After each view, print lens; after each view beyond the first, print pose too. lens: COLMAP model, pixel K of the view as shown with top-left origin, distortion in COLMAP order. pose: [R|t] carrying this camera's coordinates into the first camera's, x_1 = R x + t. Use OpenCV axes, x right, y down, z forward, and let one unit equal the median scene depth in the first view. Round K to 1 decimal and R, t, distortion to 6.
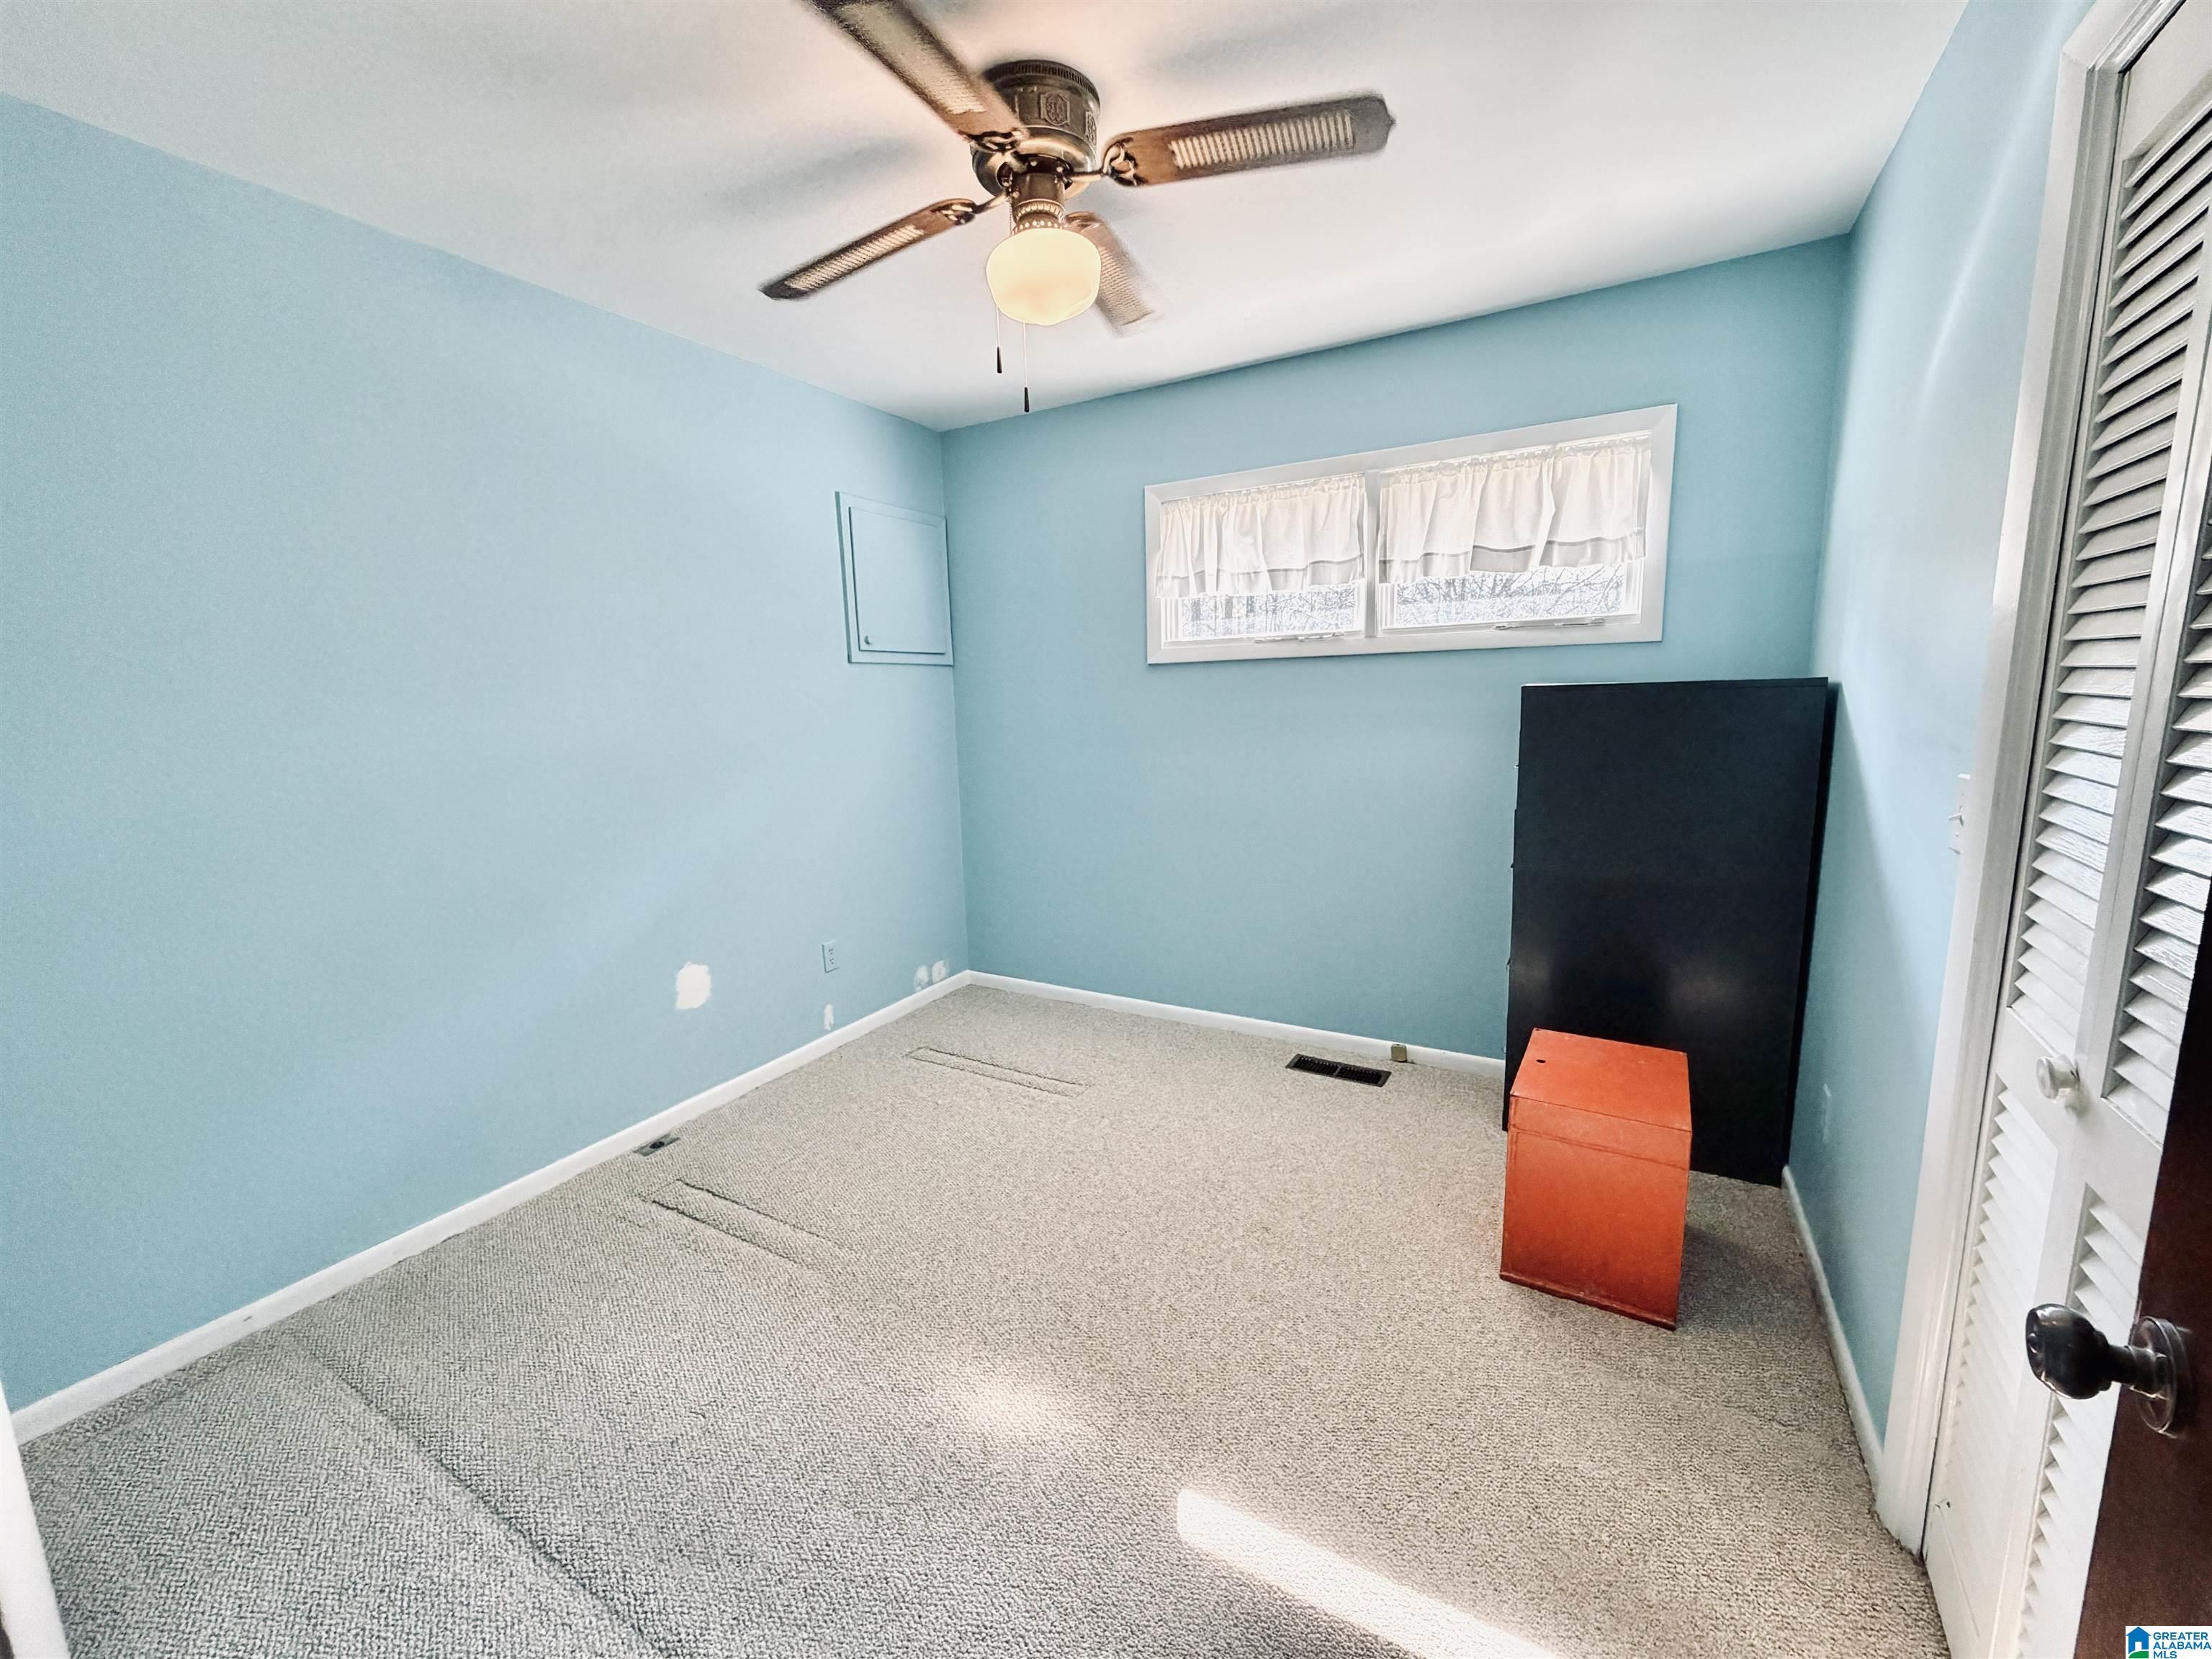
lens RADIAL K [[885.8, 0, 1109.5], [0, 885.8, 829.8], [0, 0, 1]] dist [-0.001130, 0.000113]
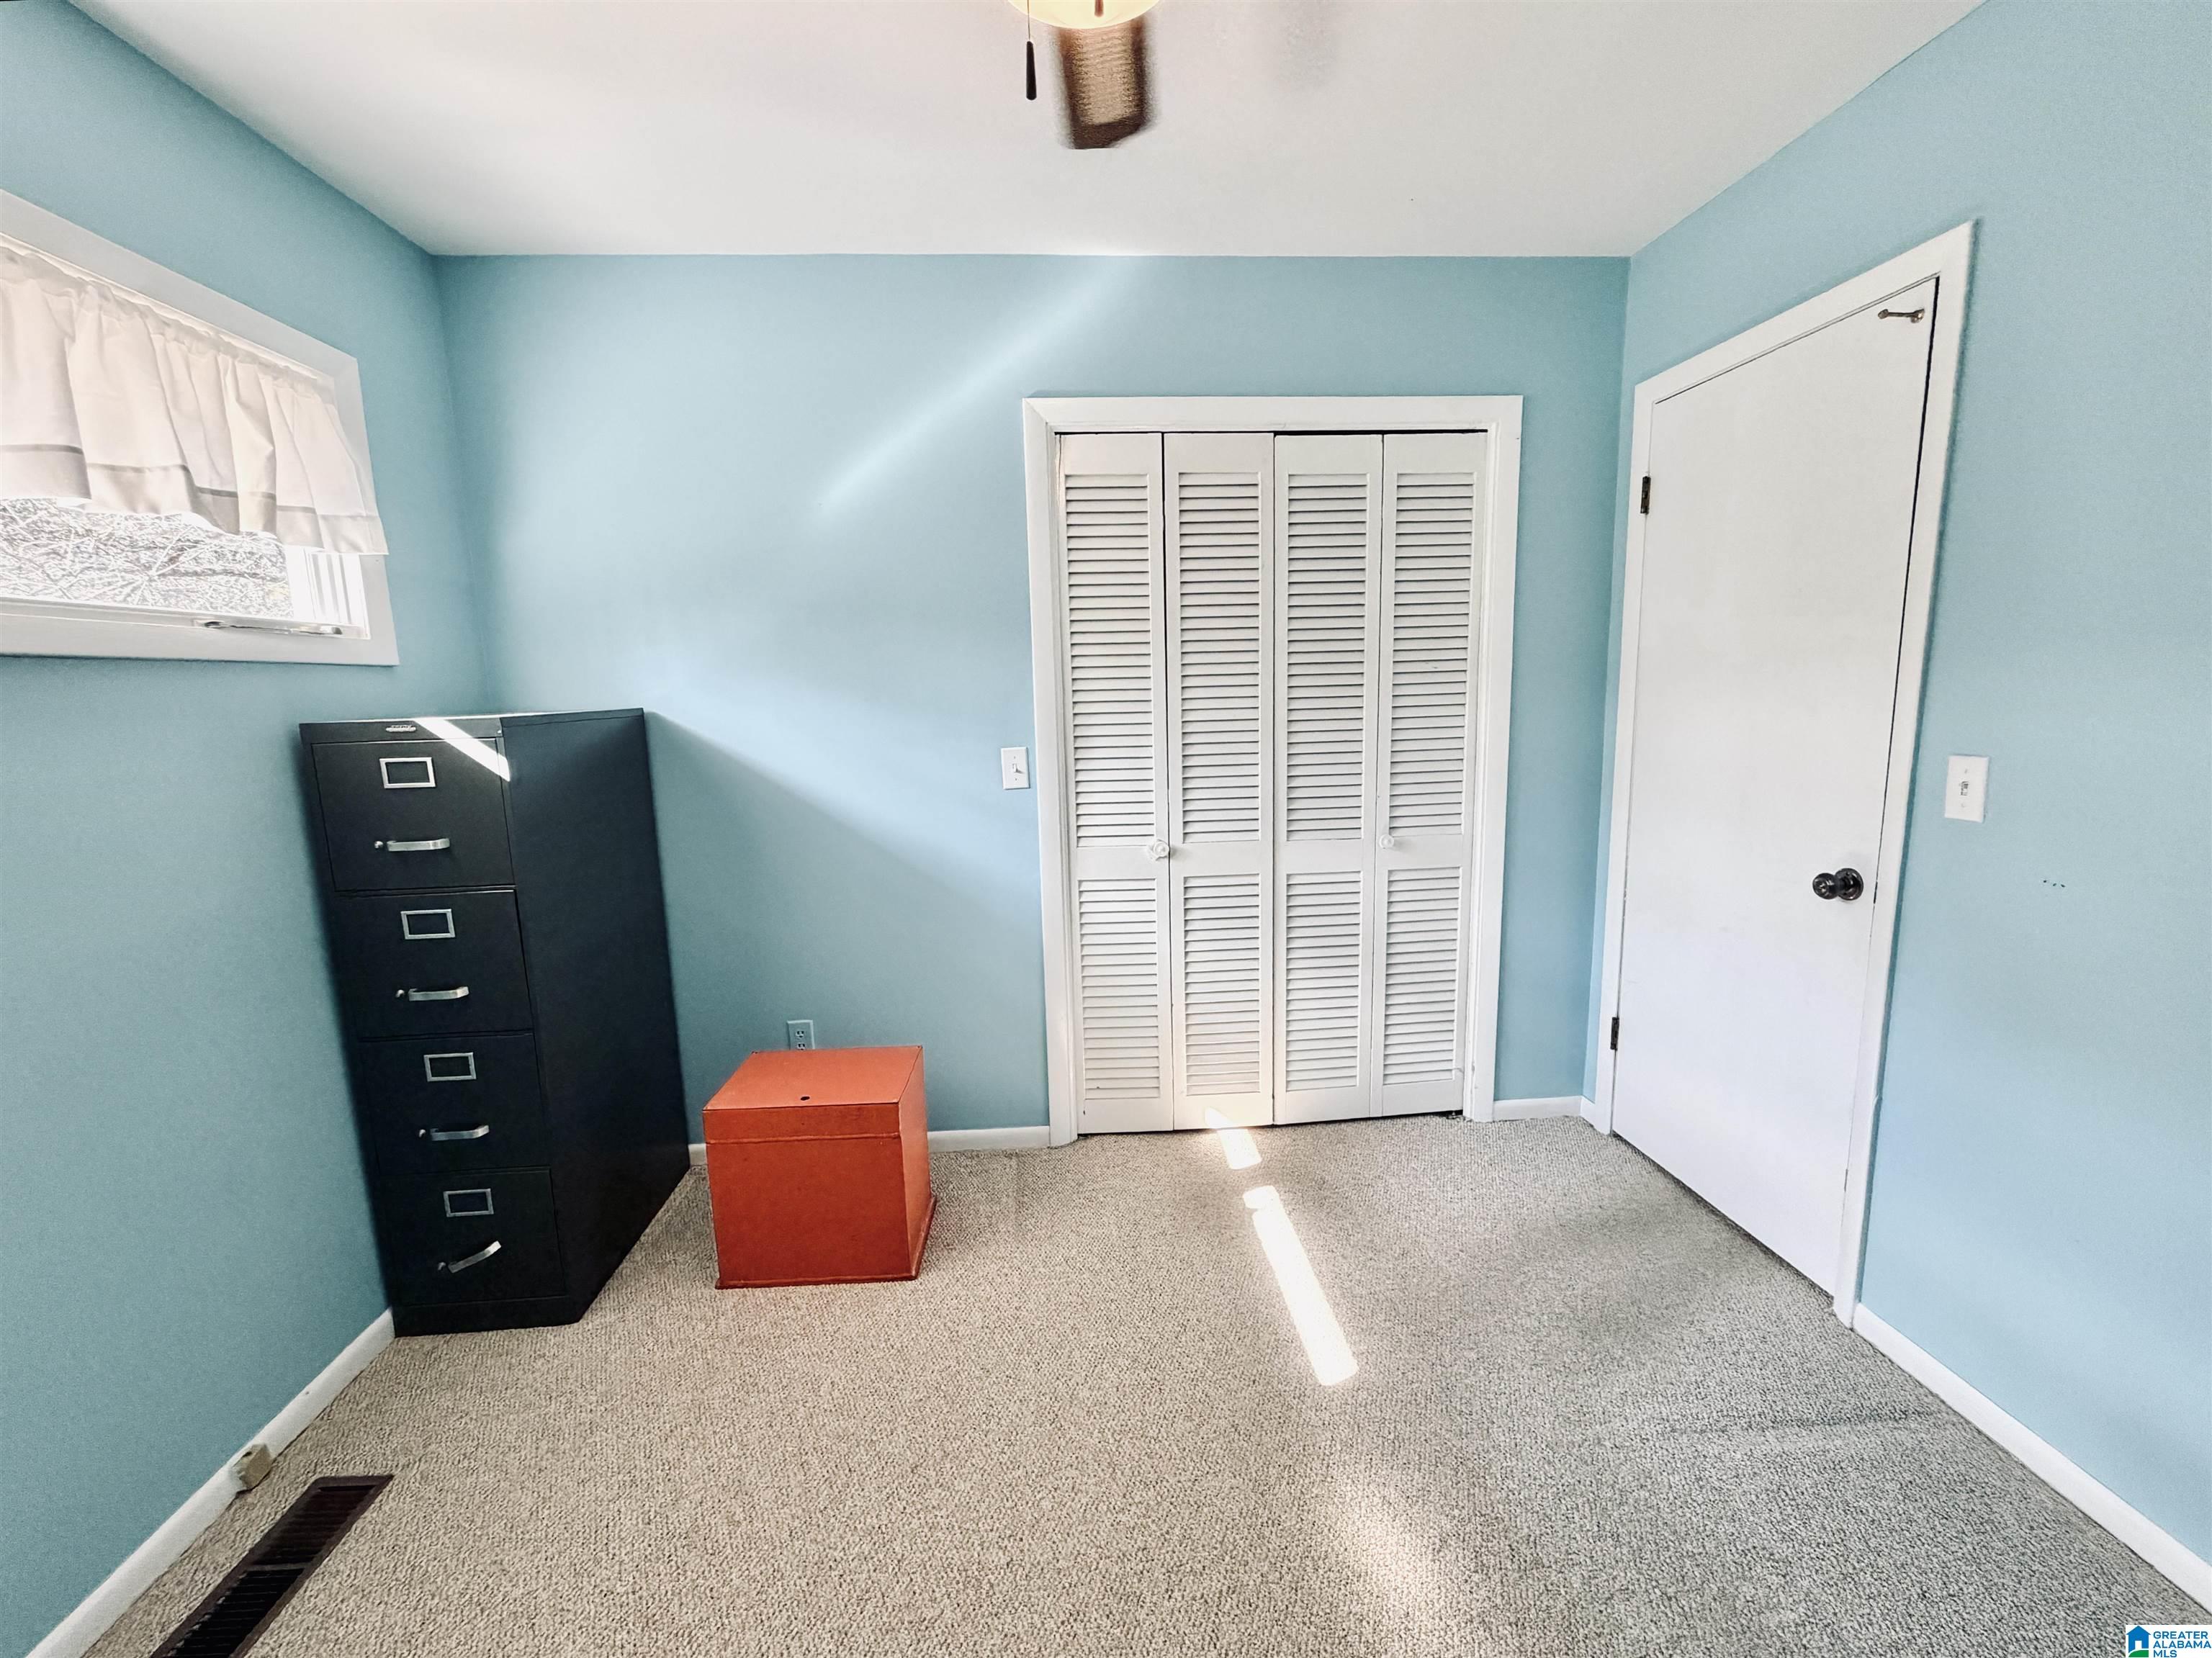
lens RADIAL K [[885.7, 0, 1102.7], [0, 885.7, 823.0], [0, 0, 1]] dist [-0.001130, 0.000113]
pose [[-0.560209, -0.089758, 0.823474, -0.364960], [0.169642, 0.960610, 0.220113, -0.141653], [-0.810794, 0.263005, -0.522916, 0.911495]]
